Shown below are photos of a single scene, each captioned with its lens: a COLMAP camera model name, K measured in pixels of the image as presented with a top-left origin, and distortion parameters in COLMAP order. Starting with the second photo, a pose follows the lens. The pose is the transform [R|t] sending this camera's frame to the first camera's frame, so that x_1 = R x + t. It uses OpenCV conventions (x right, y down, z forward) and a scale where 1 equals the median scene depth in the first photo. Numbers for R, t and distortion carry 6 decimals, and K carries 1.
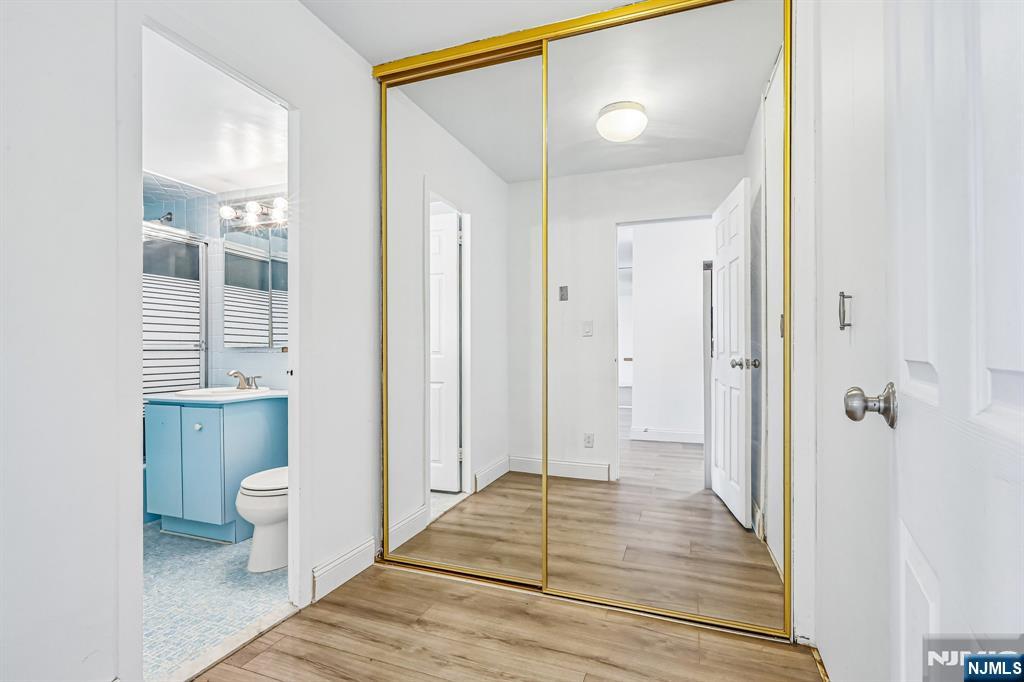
lens RADIAL K [[486.6, 0, 508.5], [0, 486.6, 351.2], [0, 0, 1]] dist [-0.018204, 0.000024]
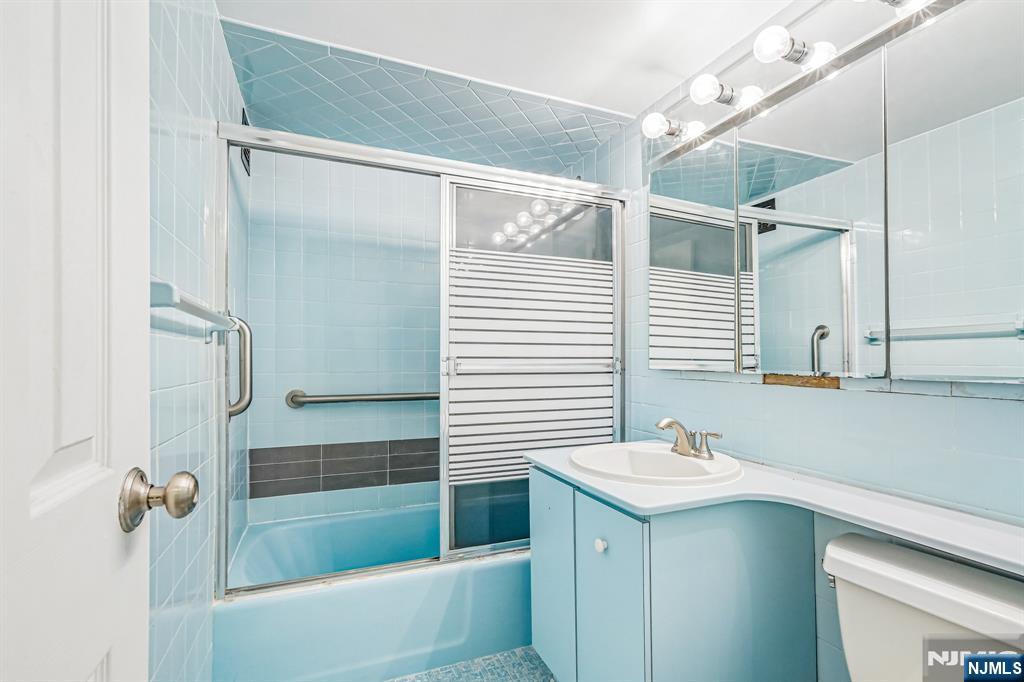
lens RADIAL K [[467.9, 0, 516.0], [0, 467.9, 345.2], [0, 0, 1]] dist [-0.000405, 0.000154]
pose [[0.697477, -0.013561, -0.716479, -0.295139], [-0.008844, 0.999582, -0.027529, -0.019835], [0.716552, 0.025538, 0.697066, 0.490638]]
